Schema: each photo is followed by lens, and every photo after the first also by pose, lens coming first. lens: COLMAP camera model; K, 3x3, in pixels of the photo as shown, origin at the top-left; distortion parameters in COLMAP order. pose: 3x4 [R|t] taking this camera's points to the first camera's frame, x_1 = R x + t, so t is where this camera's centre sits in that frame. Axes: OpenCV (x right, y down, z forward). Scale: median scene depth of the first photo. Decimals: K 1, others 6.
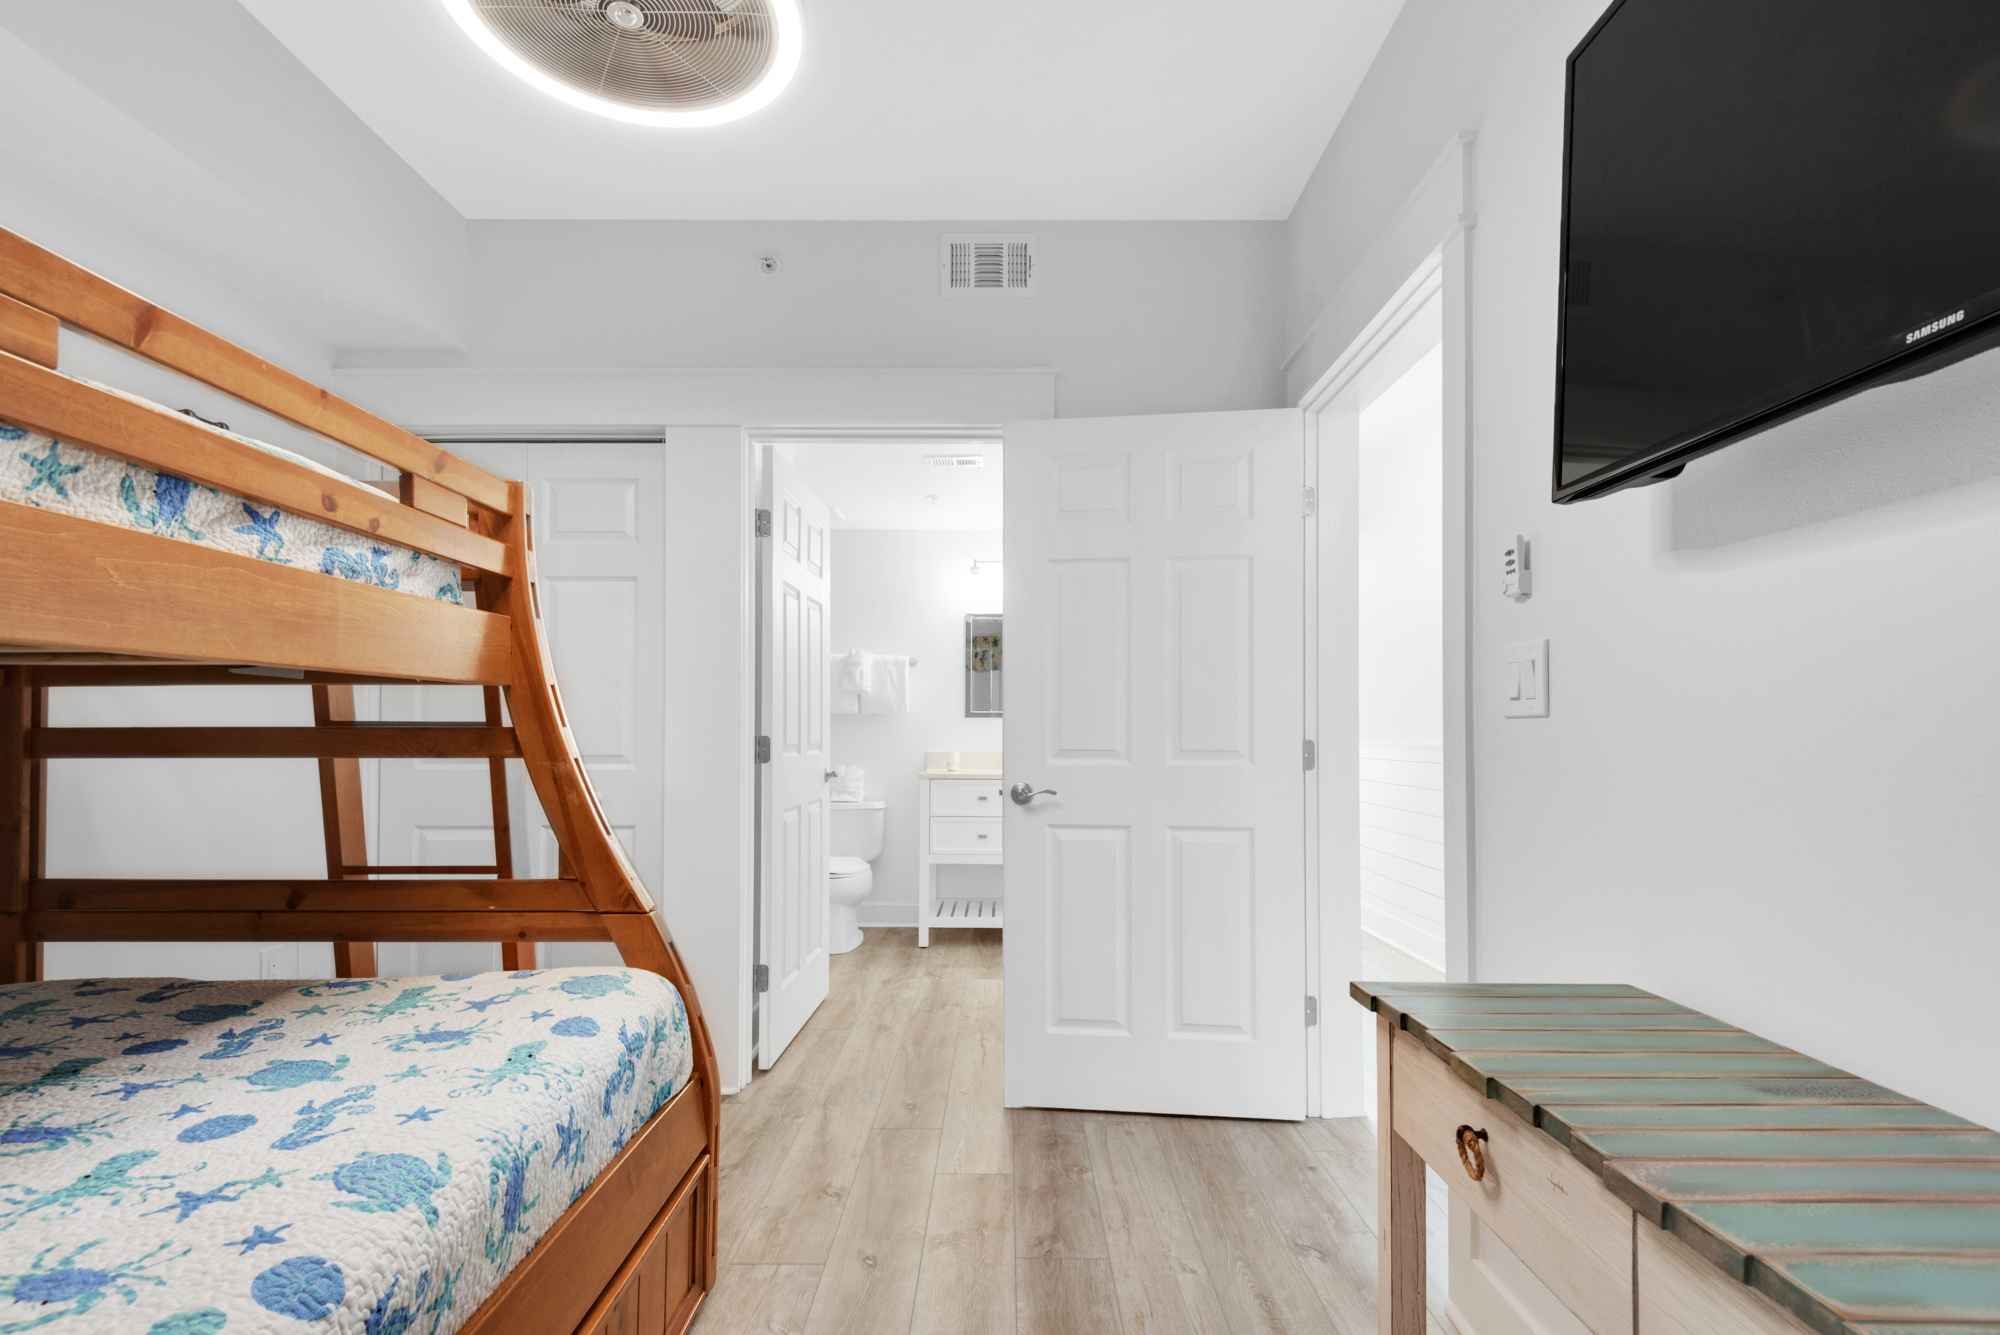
lens RADIAL K [[940.2, 0, 1007.1], [0, 940.2, 708.6], [0, 0, 1]] dist [0.022521, -0.015695]
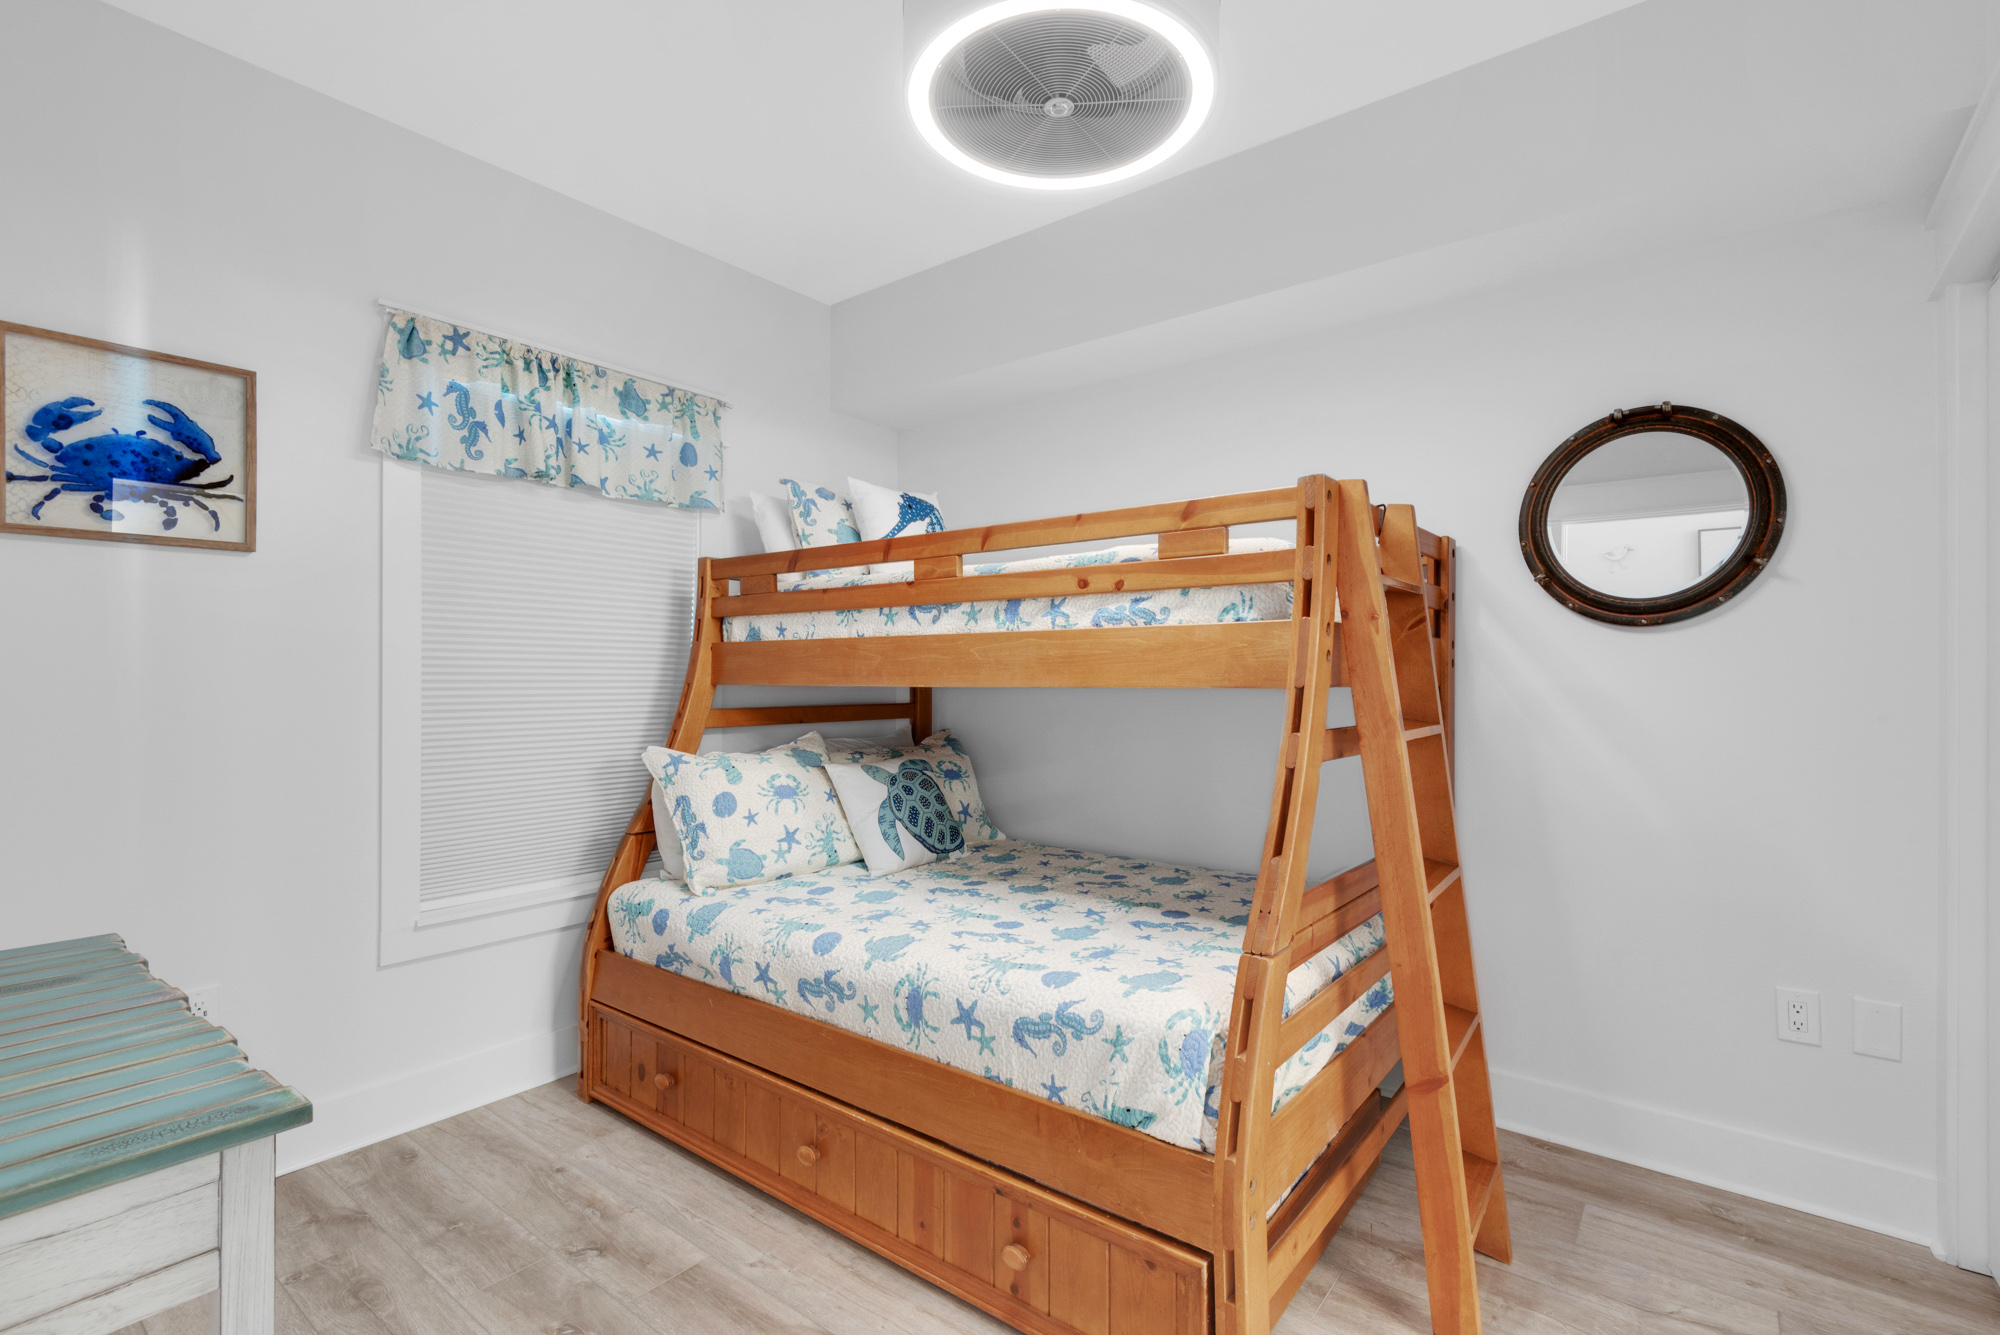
lens RADIAL K [[940.2, 0, 1007.1], [0, 940.2, 708.6], [0, 0, 1]] dist [0.022521, -0.015695]
pose [[-0.635307, 0.028099, -0.771748, 0.652258], [0.019927, 0.999602, 0.019992, -0.049122], [0.772002, -0.002678, -0.635614, 2.151975]]
